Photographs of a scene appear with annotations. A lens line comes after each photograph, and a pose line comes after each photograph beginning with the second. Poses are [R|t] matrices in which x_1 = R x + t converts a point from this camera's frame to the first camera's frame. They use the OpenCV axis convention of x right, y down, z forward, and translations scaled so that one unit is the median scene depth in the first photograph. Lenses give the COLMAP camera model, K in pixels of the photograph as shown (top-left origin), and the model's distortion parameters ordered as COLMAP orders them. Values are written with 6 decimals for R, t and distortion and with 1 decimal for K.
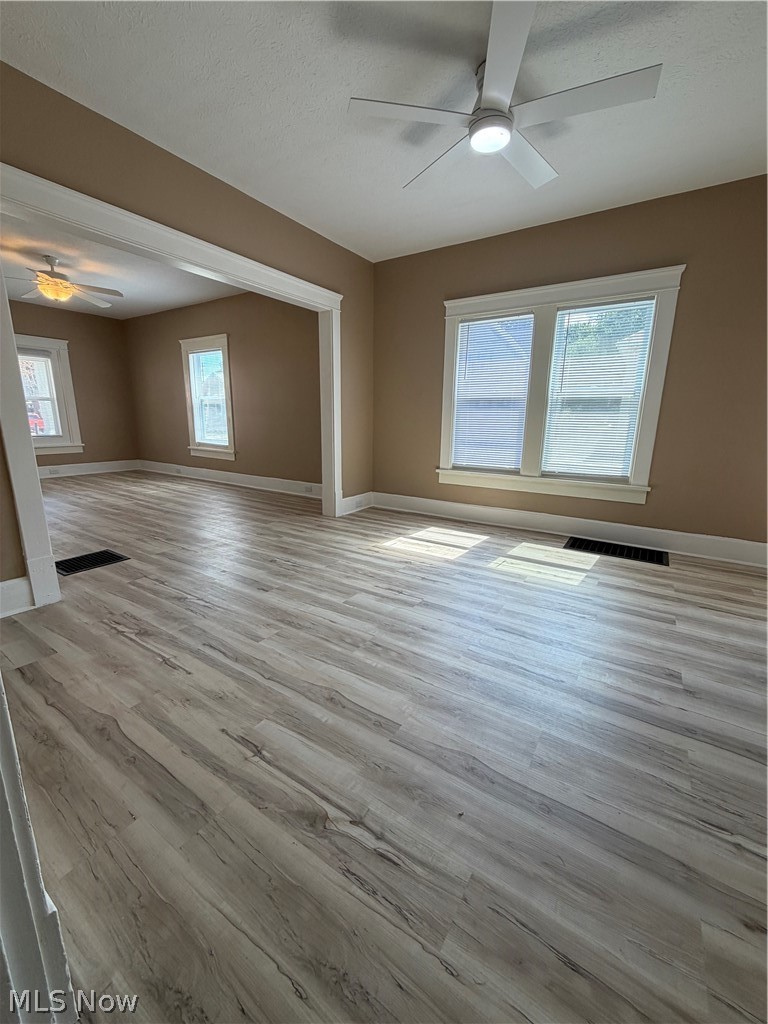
lens RADIAL K [[407.1, 0, 384.7], [0, 407.1, 506.4], [0, 0, 1]] dist [0.000686, 0.000277]
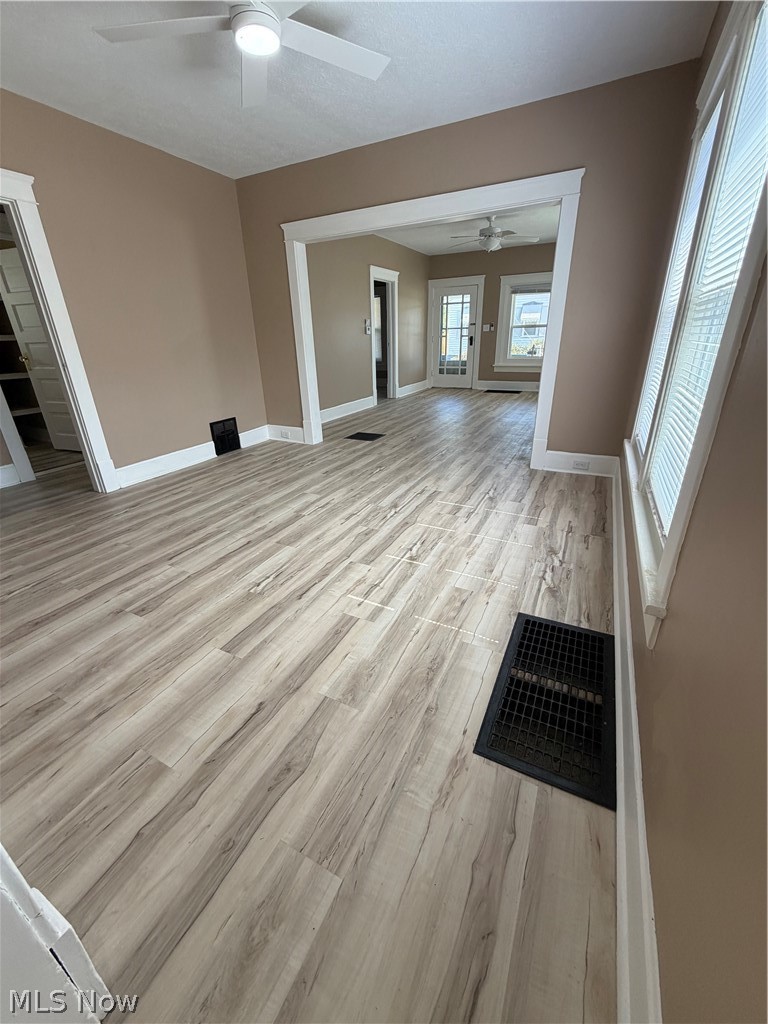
lens RADIAL K [[407.1, 0, 384.7], [0, 407.1, 506.4], [0, 0, 1]] dist [0.000686, 0.000277]
pose [[0.111930, 0.370776, -0.921953, 1.634369], [-0.188313, 0.918886, 0.346680, -0.341322], [0.975710, 0.134812, 0.172673, 1.362833]]
